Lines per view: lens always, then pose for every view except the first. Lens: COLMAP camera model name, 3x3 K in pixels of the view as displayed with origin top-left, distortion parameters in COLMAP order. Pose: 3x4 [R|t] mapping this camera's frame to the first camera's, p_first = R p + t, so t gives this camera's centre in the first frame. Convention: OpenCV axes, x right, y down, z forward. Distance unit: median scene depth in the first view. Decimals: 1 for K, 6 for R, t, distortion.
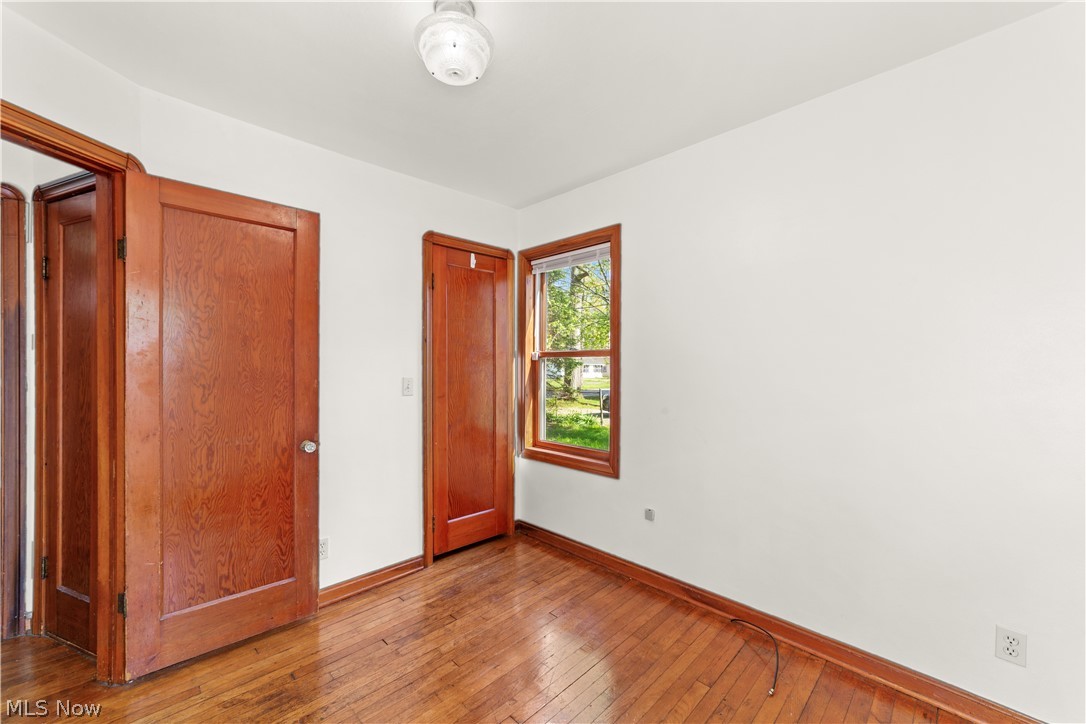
lens RADIAL K [[422.1, 0, 547.8], [0, 422.1, 366.4], [0, 0, 1]] dist [-0.011294, 0.005326]
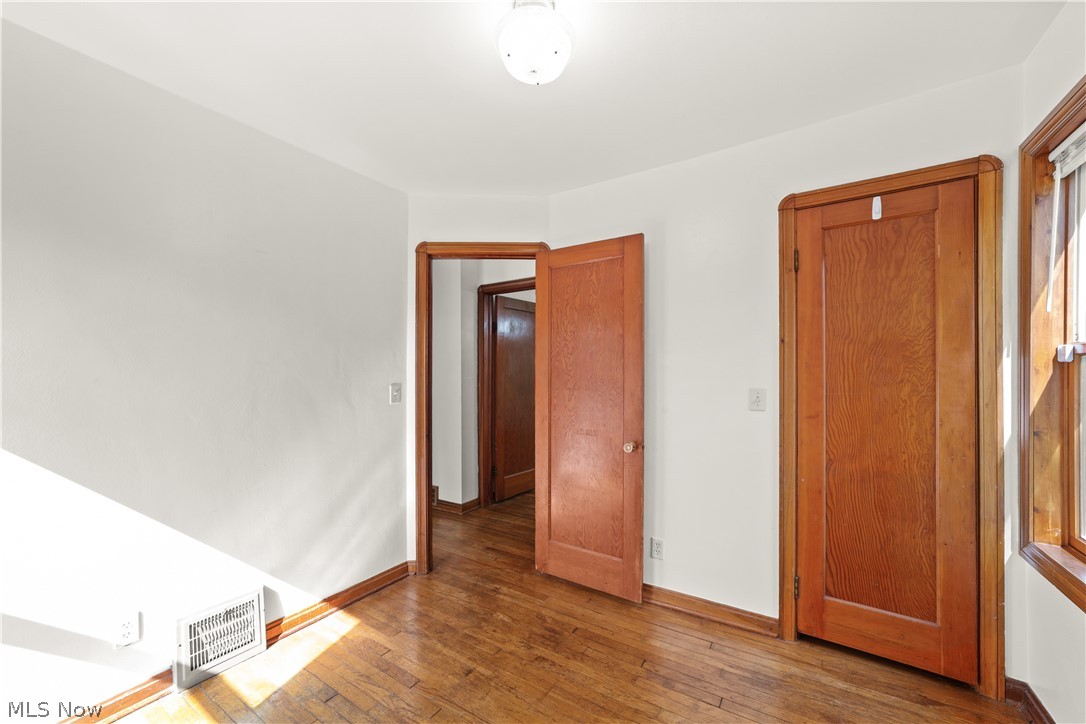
lens RADIAL K [[422.1, 0, 535.8], [0, 422.1, 371.0], [0, 0, 1]] dist [-0.011294, 0.005326]
pose [[0.216428, -0.008249, -0.976264, 0.360488], [0.000305, 0.999965, -0.008382, -0.000356], [0.976299, 0.001516, 0.216423, 0.402266]]
